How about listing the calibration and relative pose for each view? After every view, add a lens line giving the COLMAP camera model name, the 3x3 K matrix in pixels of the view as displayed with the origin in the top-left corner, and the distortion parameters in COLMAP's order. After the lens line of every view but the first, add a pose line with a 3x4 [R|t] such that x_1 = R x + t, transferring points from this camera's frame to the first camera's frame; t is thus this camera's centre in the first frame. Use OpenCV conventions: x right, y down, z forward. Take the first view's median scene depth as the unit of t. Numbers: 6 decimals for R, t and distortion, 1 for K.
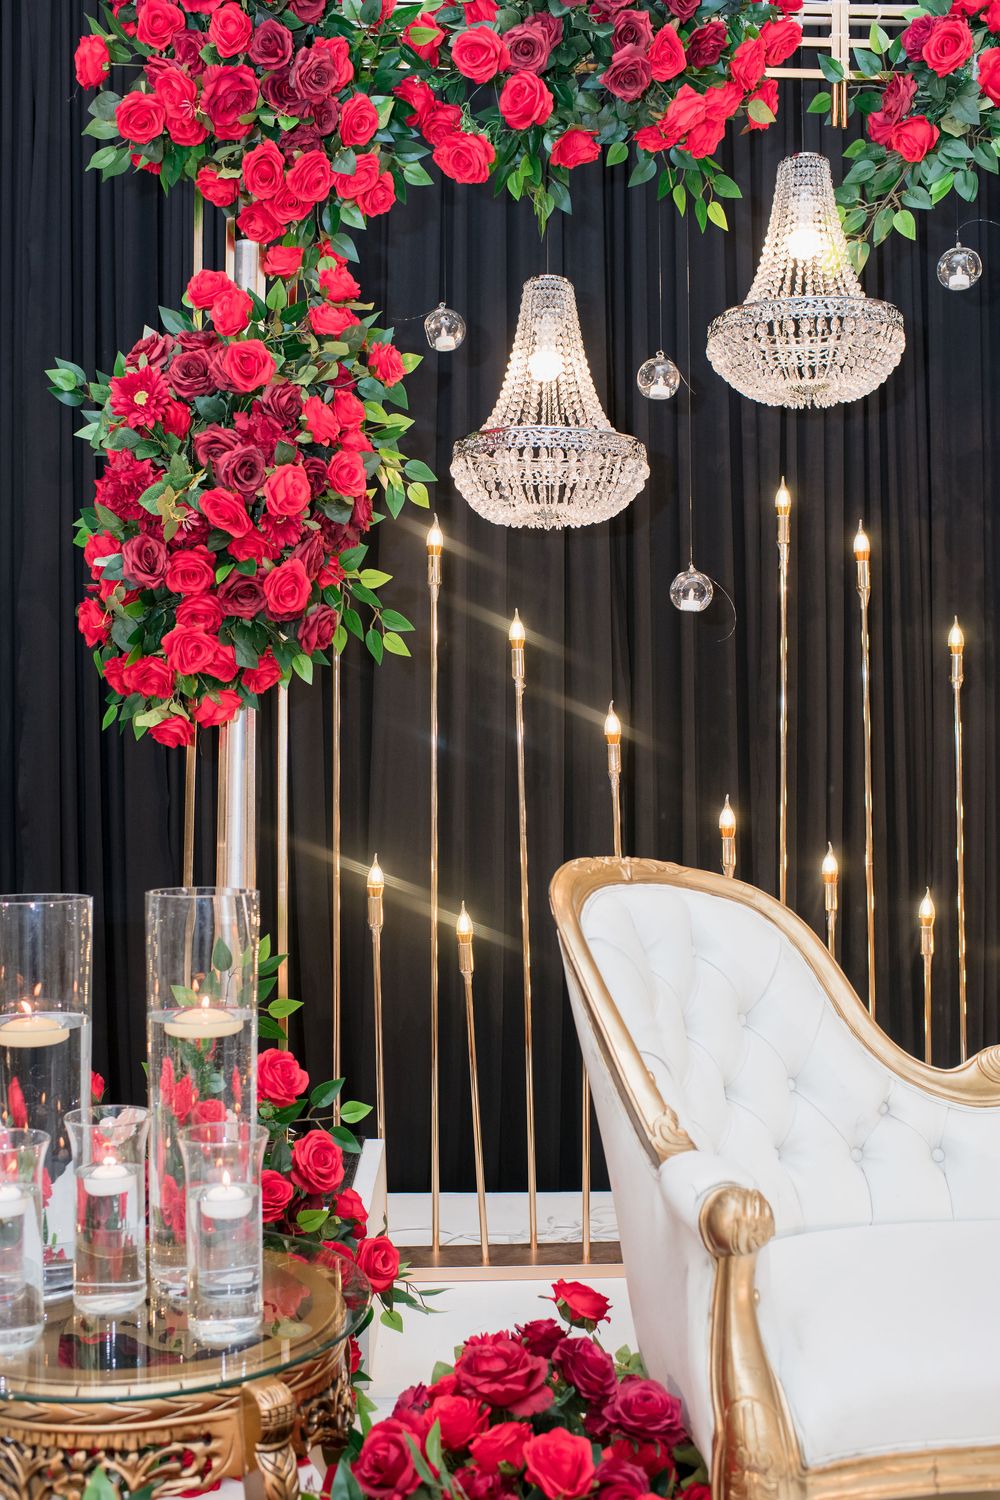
lens RADIAL K [[1512.1, 0, 500.0], [0, 1512.1, 750.0], [0, 0, 1]] dist [-0.101843, 0.103951]
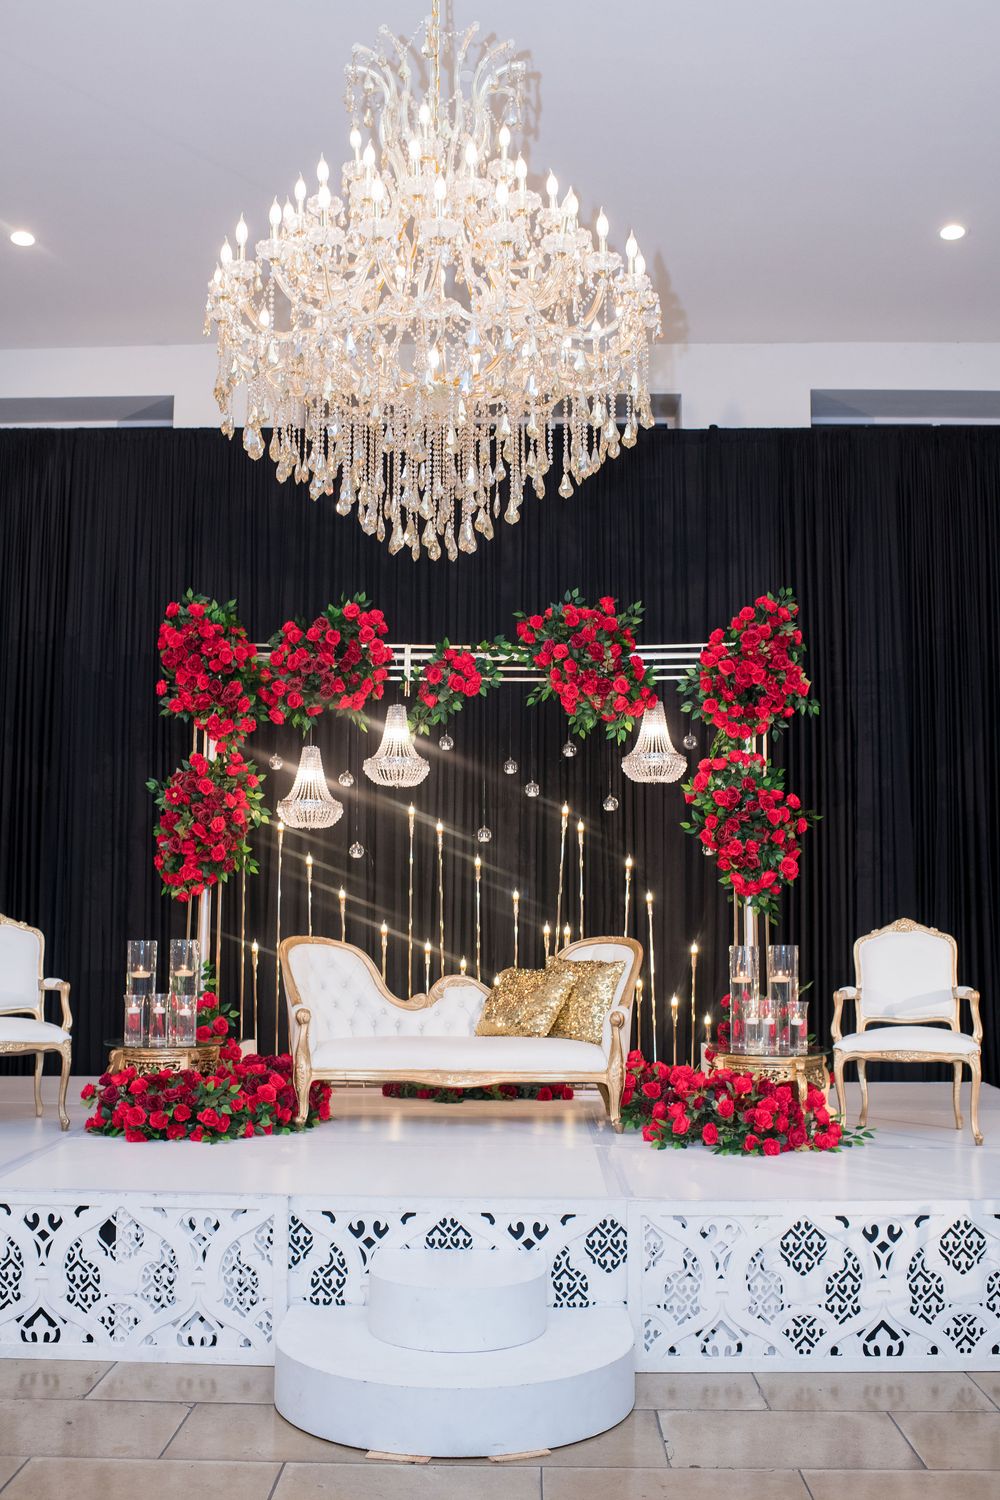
lens RADIAL K [[1512.1, 0, 500.0], [0, 1512.1, 750.0], [0, 0, 1]] dist [-0.101843, 0.103951]
pose [[0.999141, 0.003208, -0.041311, 0.577377], [-0.007031, 0.995667, -0.092729, -0.031273], [0.040834, 0.092940, 0.994834, -2.147548]]
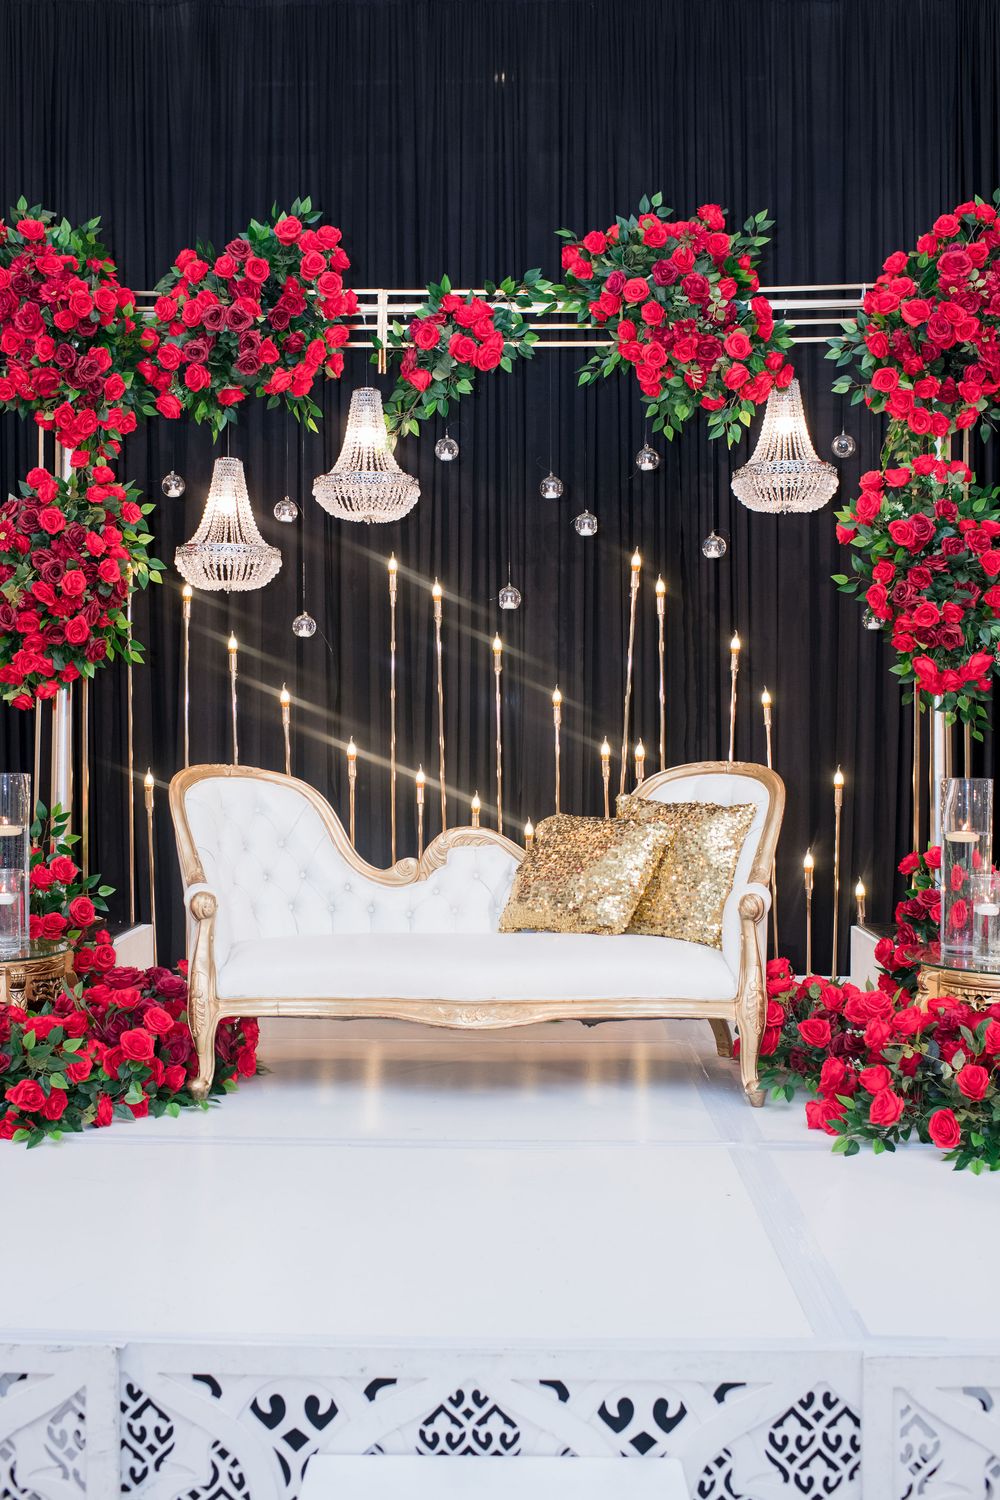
lens RADIAL K [[1554.1, 0, 480.9], [0, 1554.1, 716.1], [0, 0, 1]] dist [-0.093401, 0.013470]
pose [[0.998682, 0.001019, -0.051317, 0.478494], [-0.000565, 0.999961, 0.008866, -0.012352], [0.051324, -0.008825, 0.998643, -0.970689]]
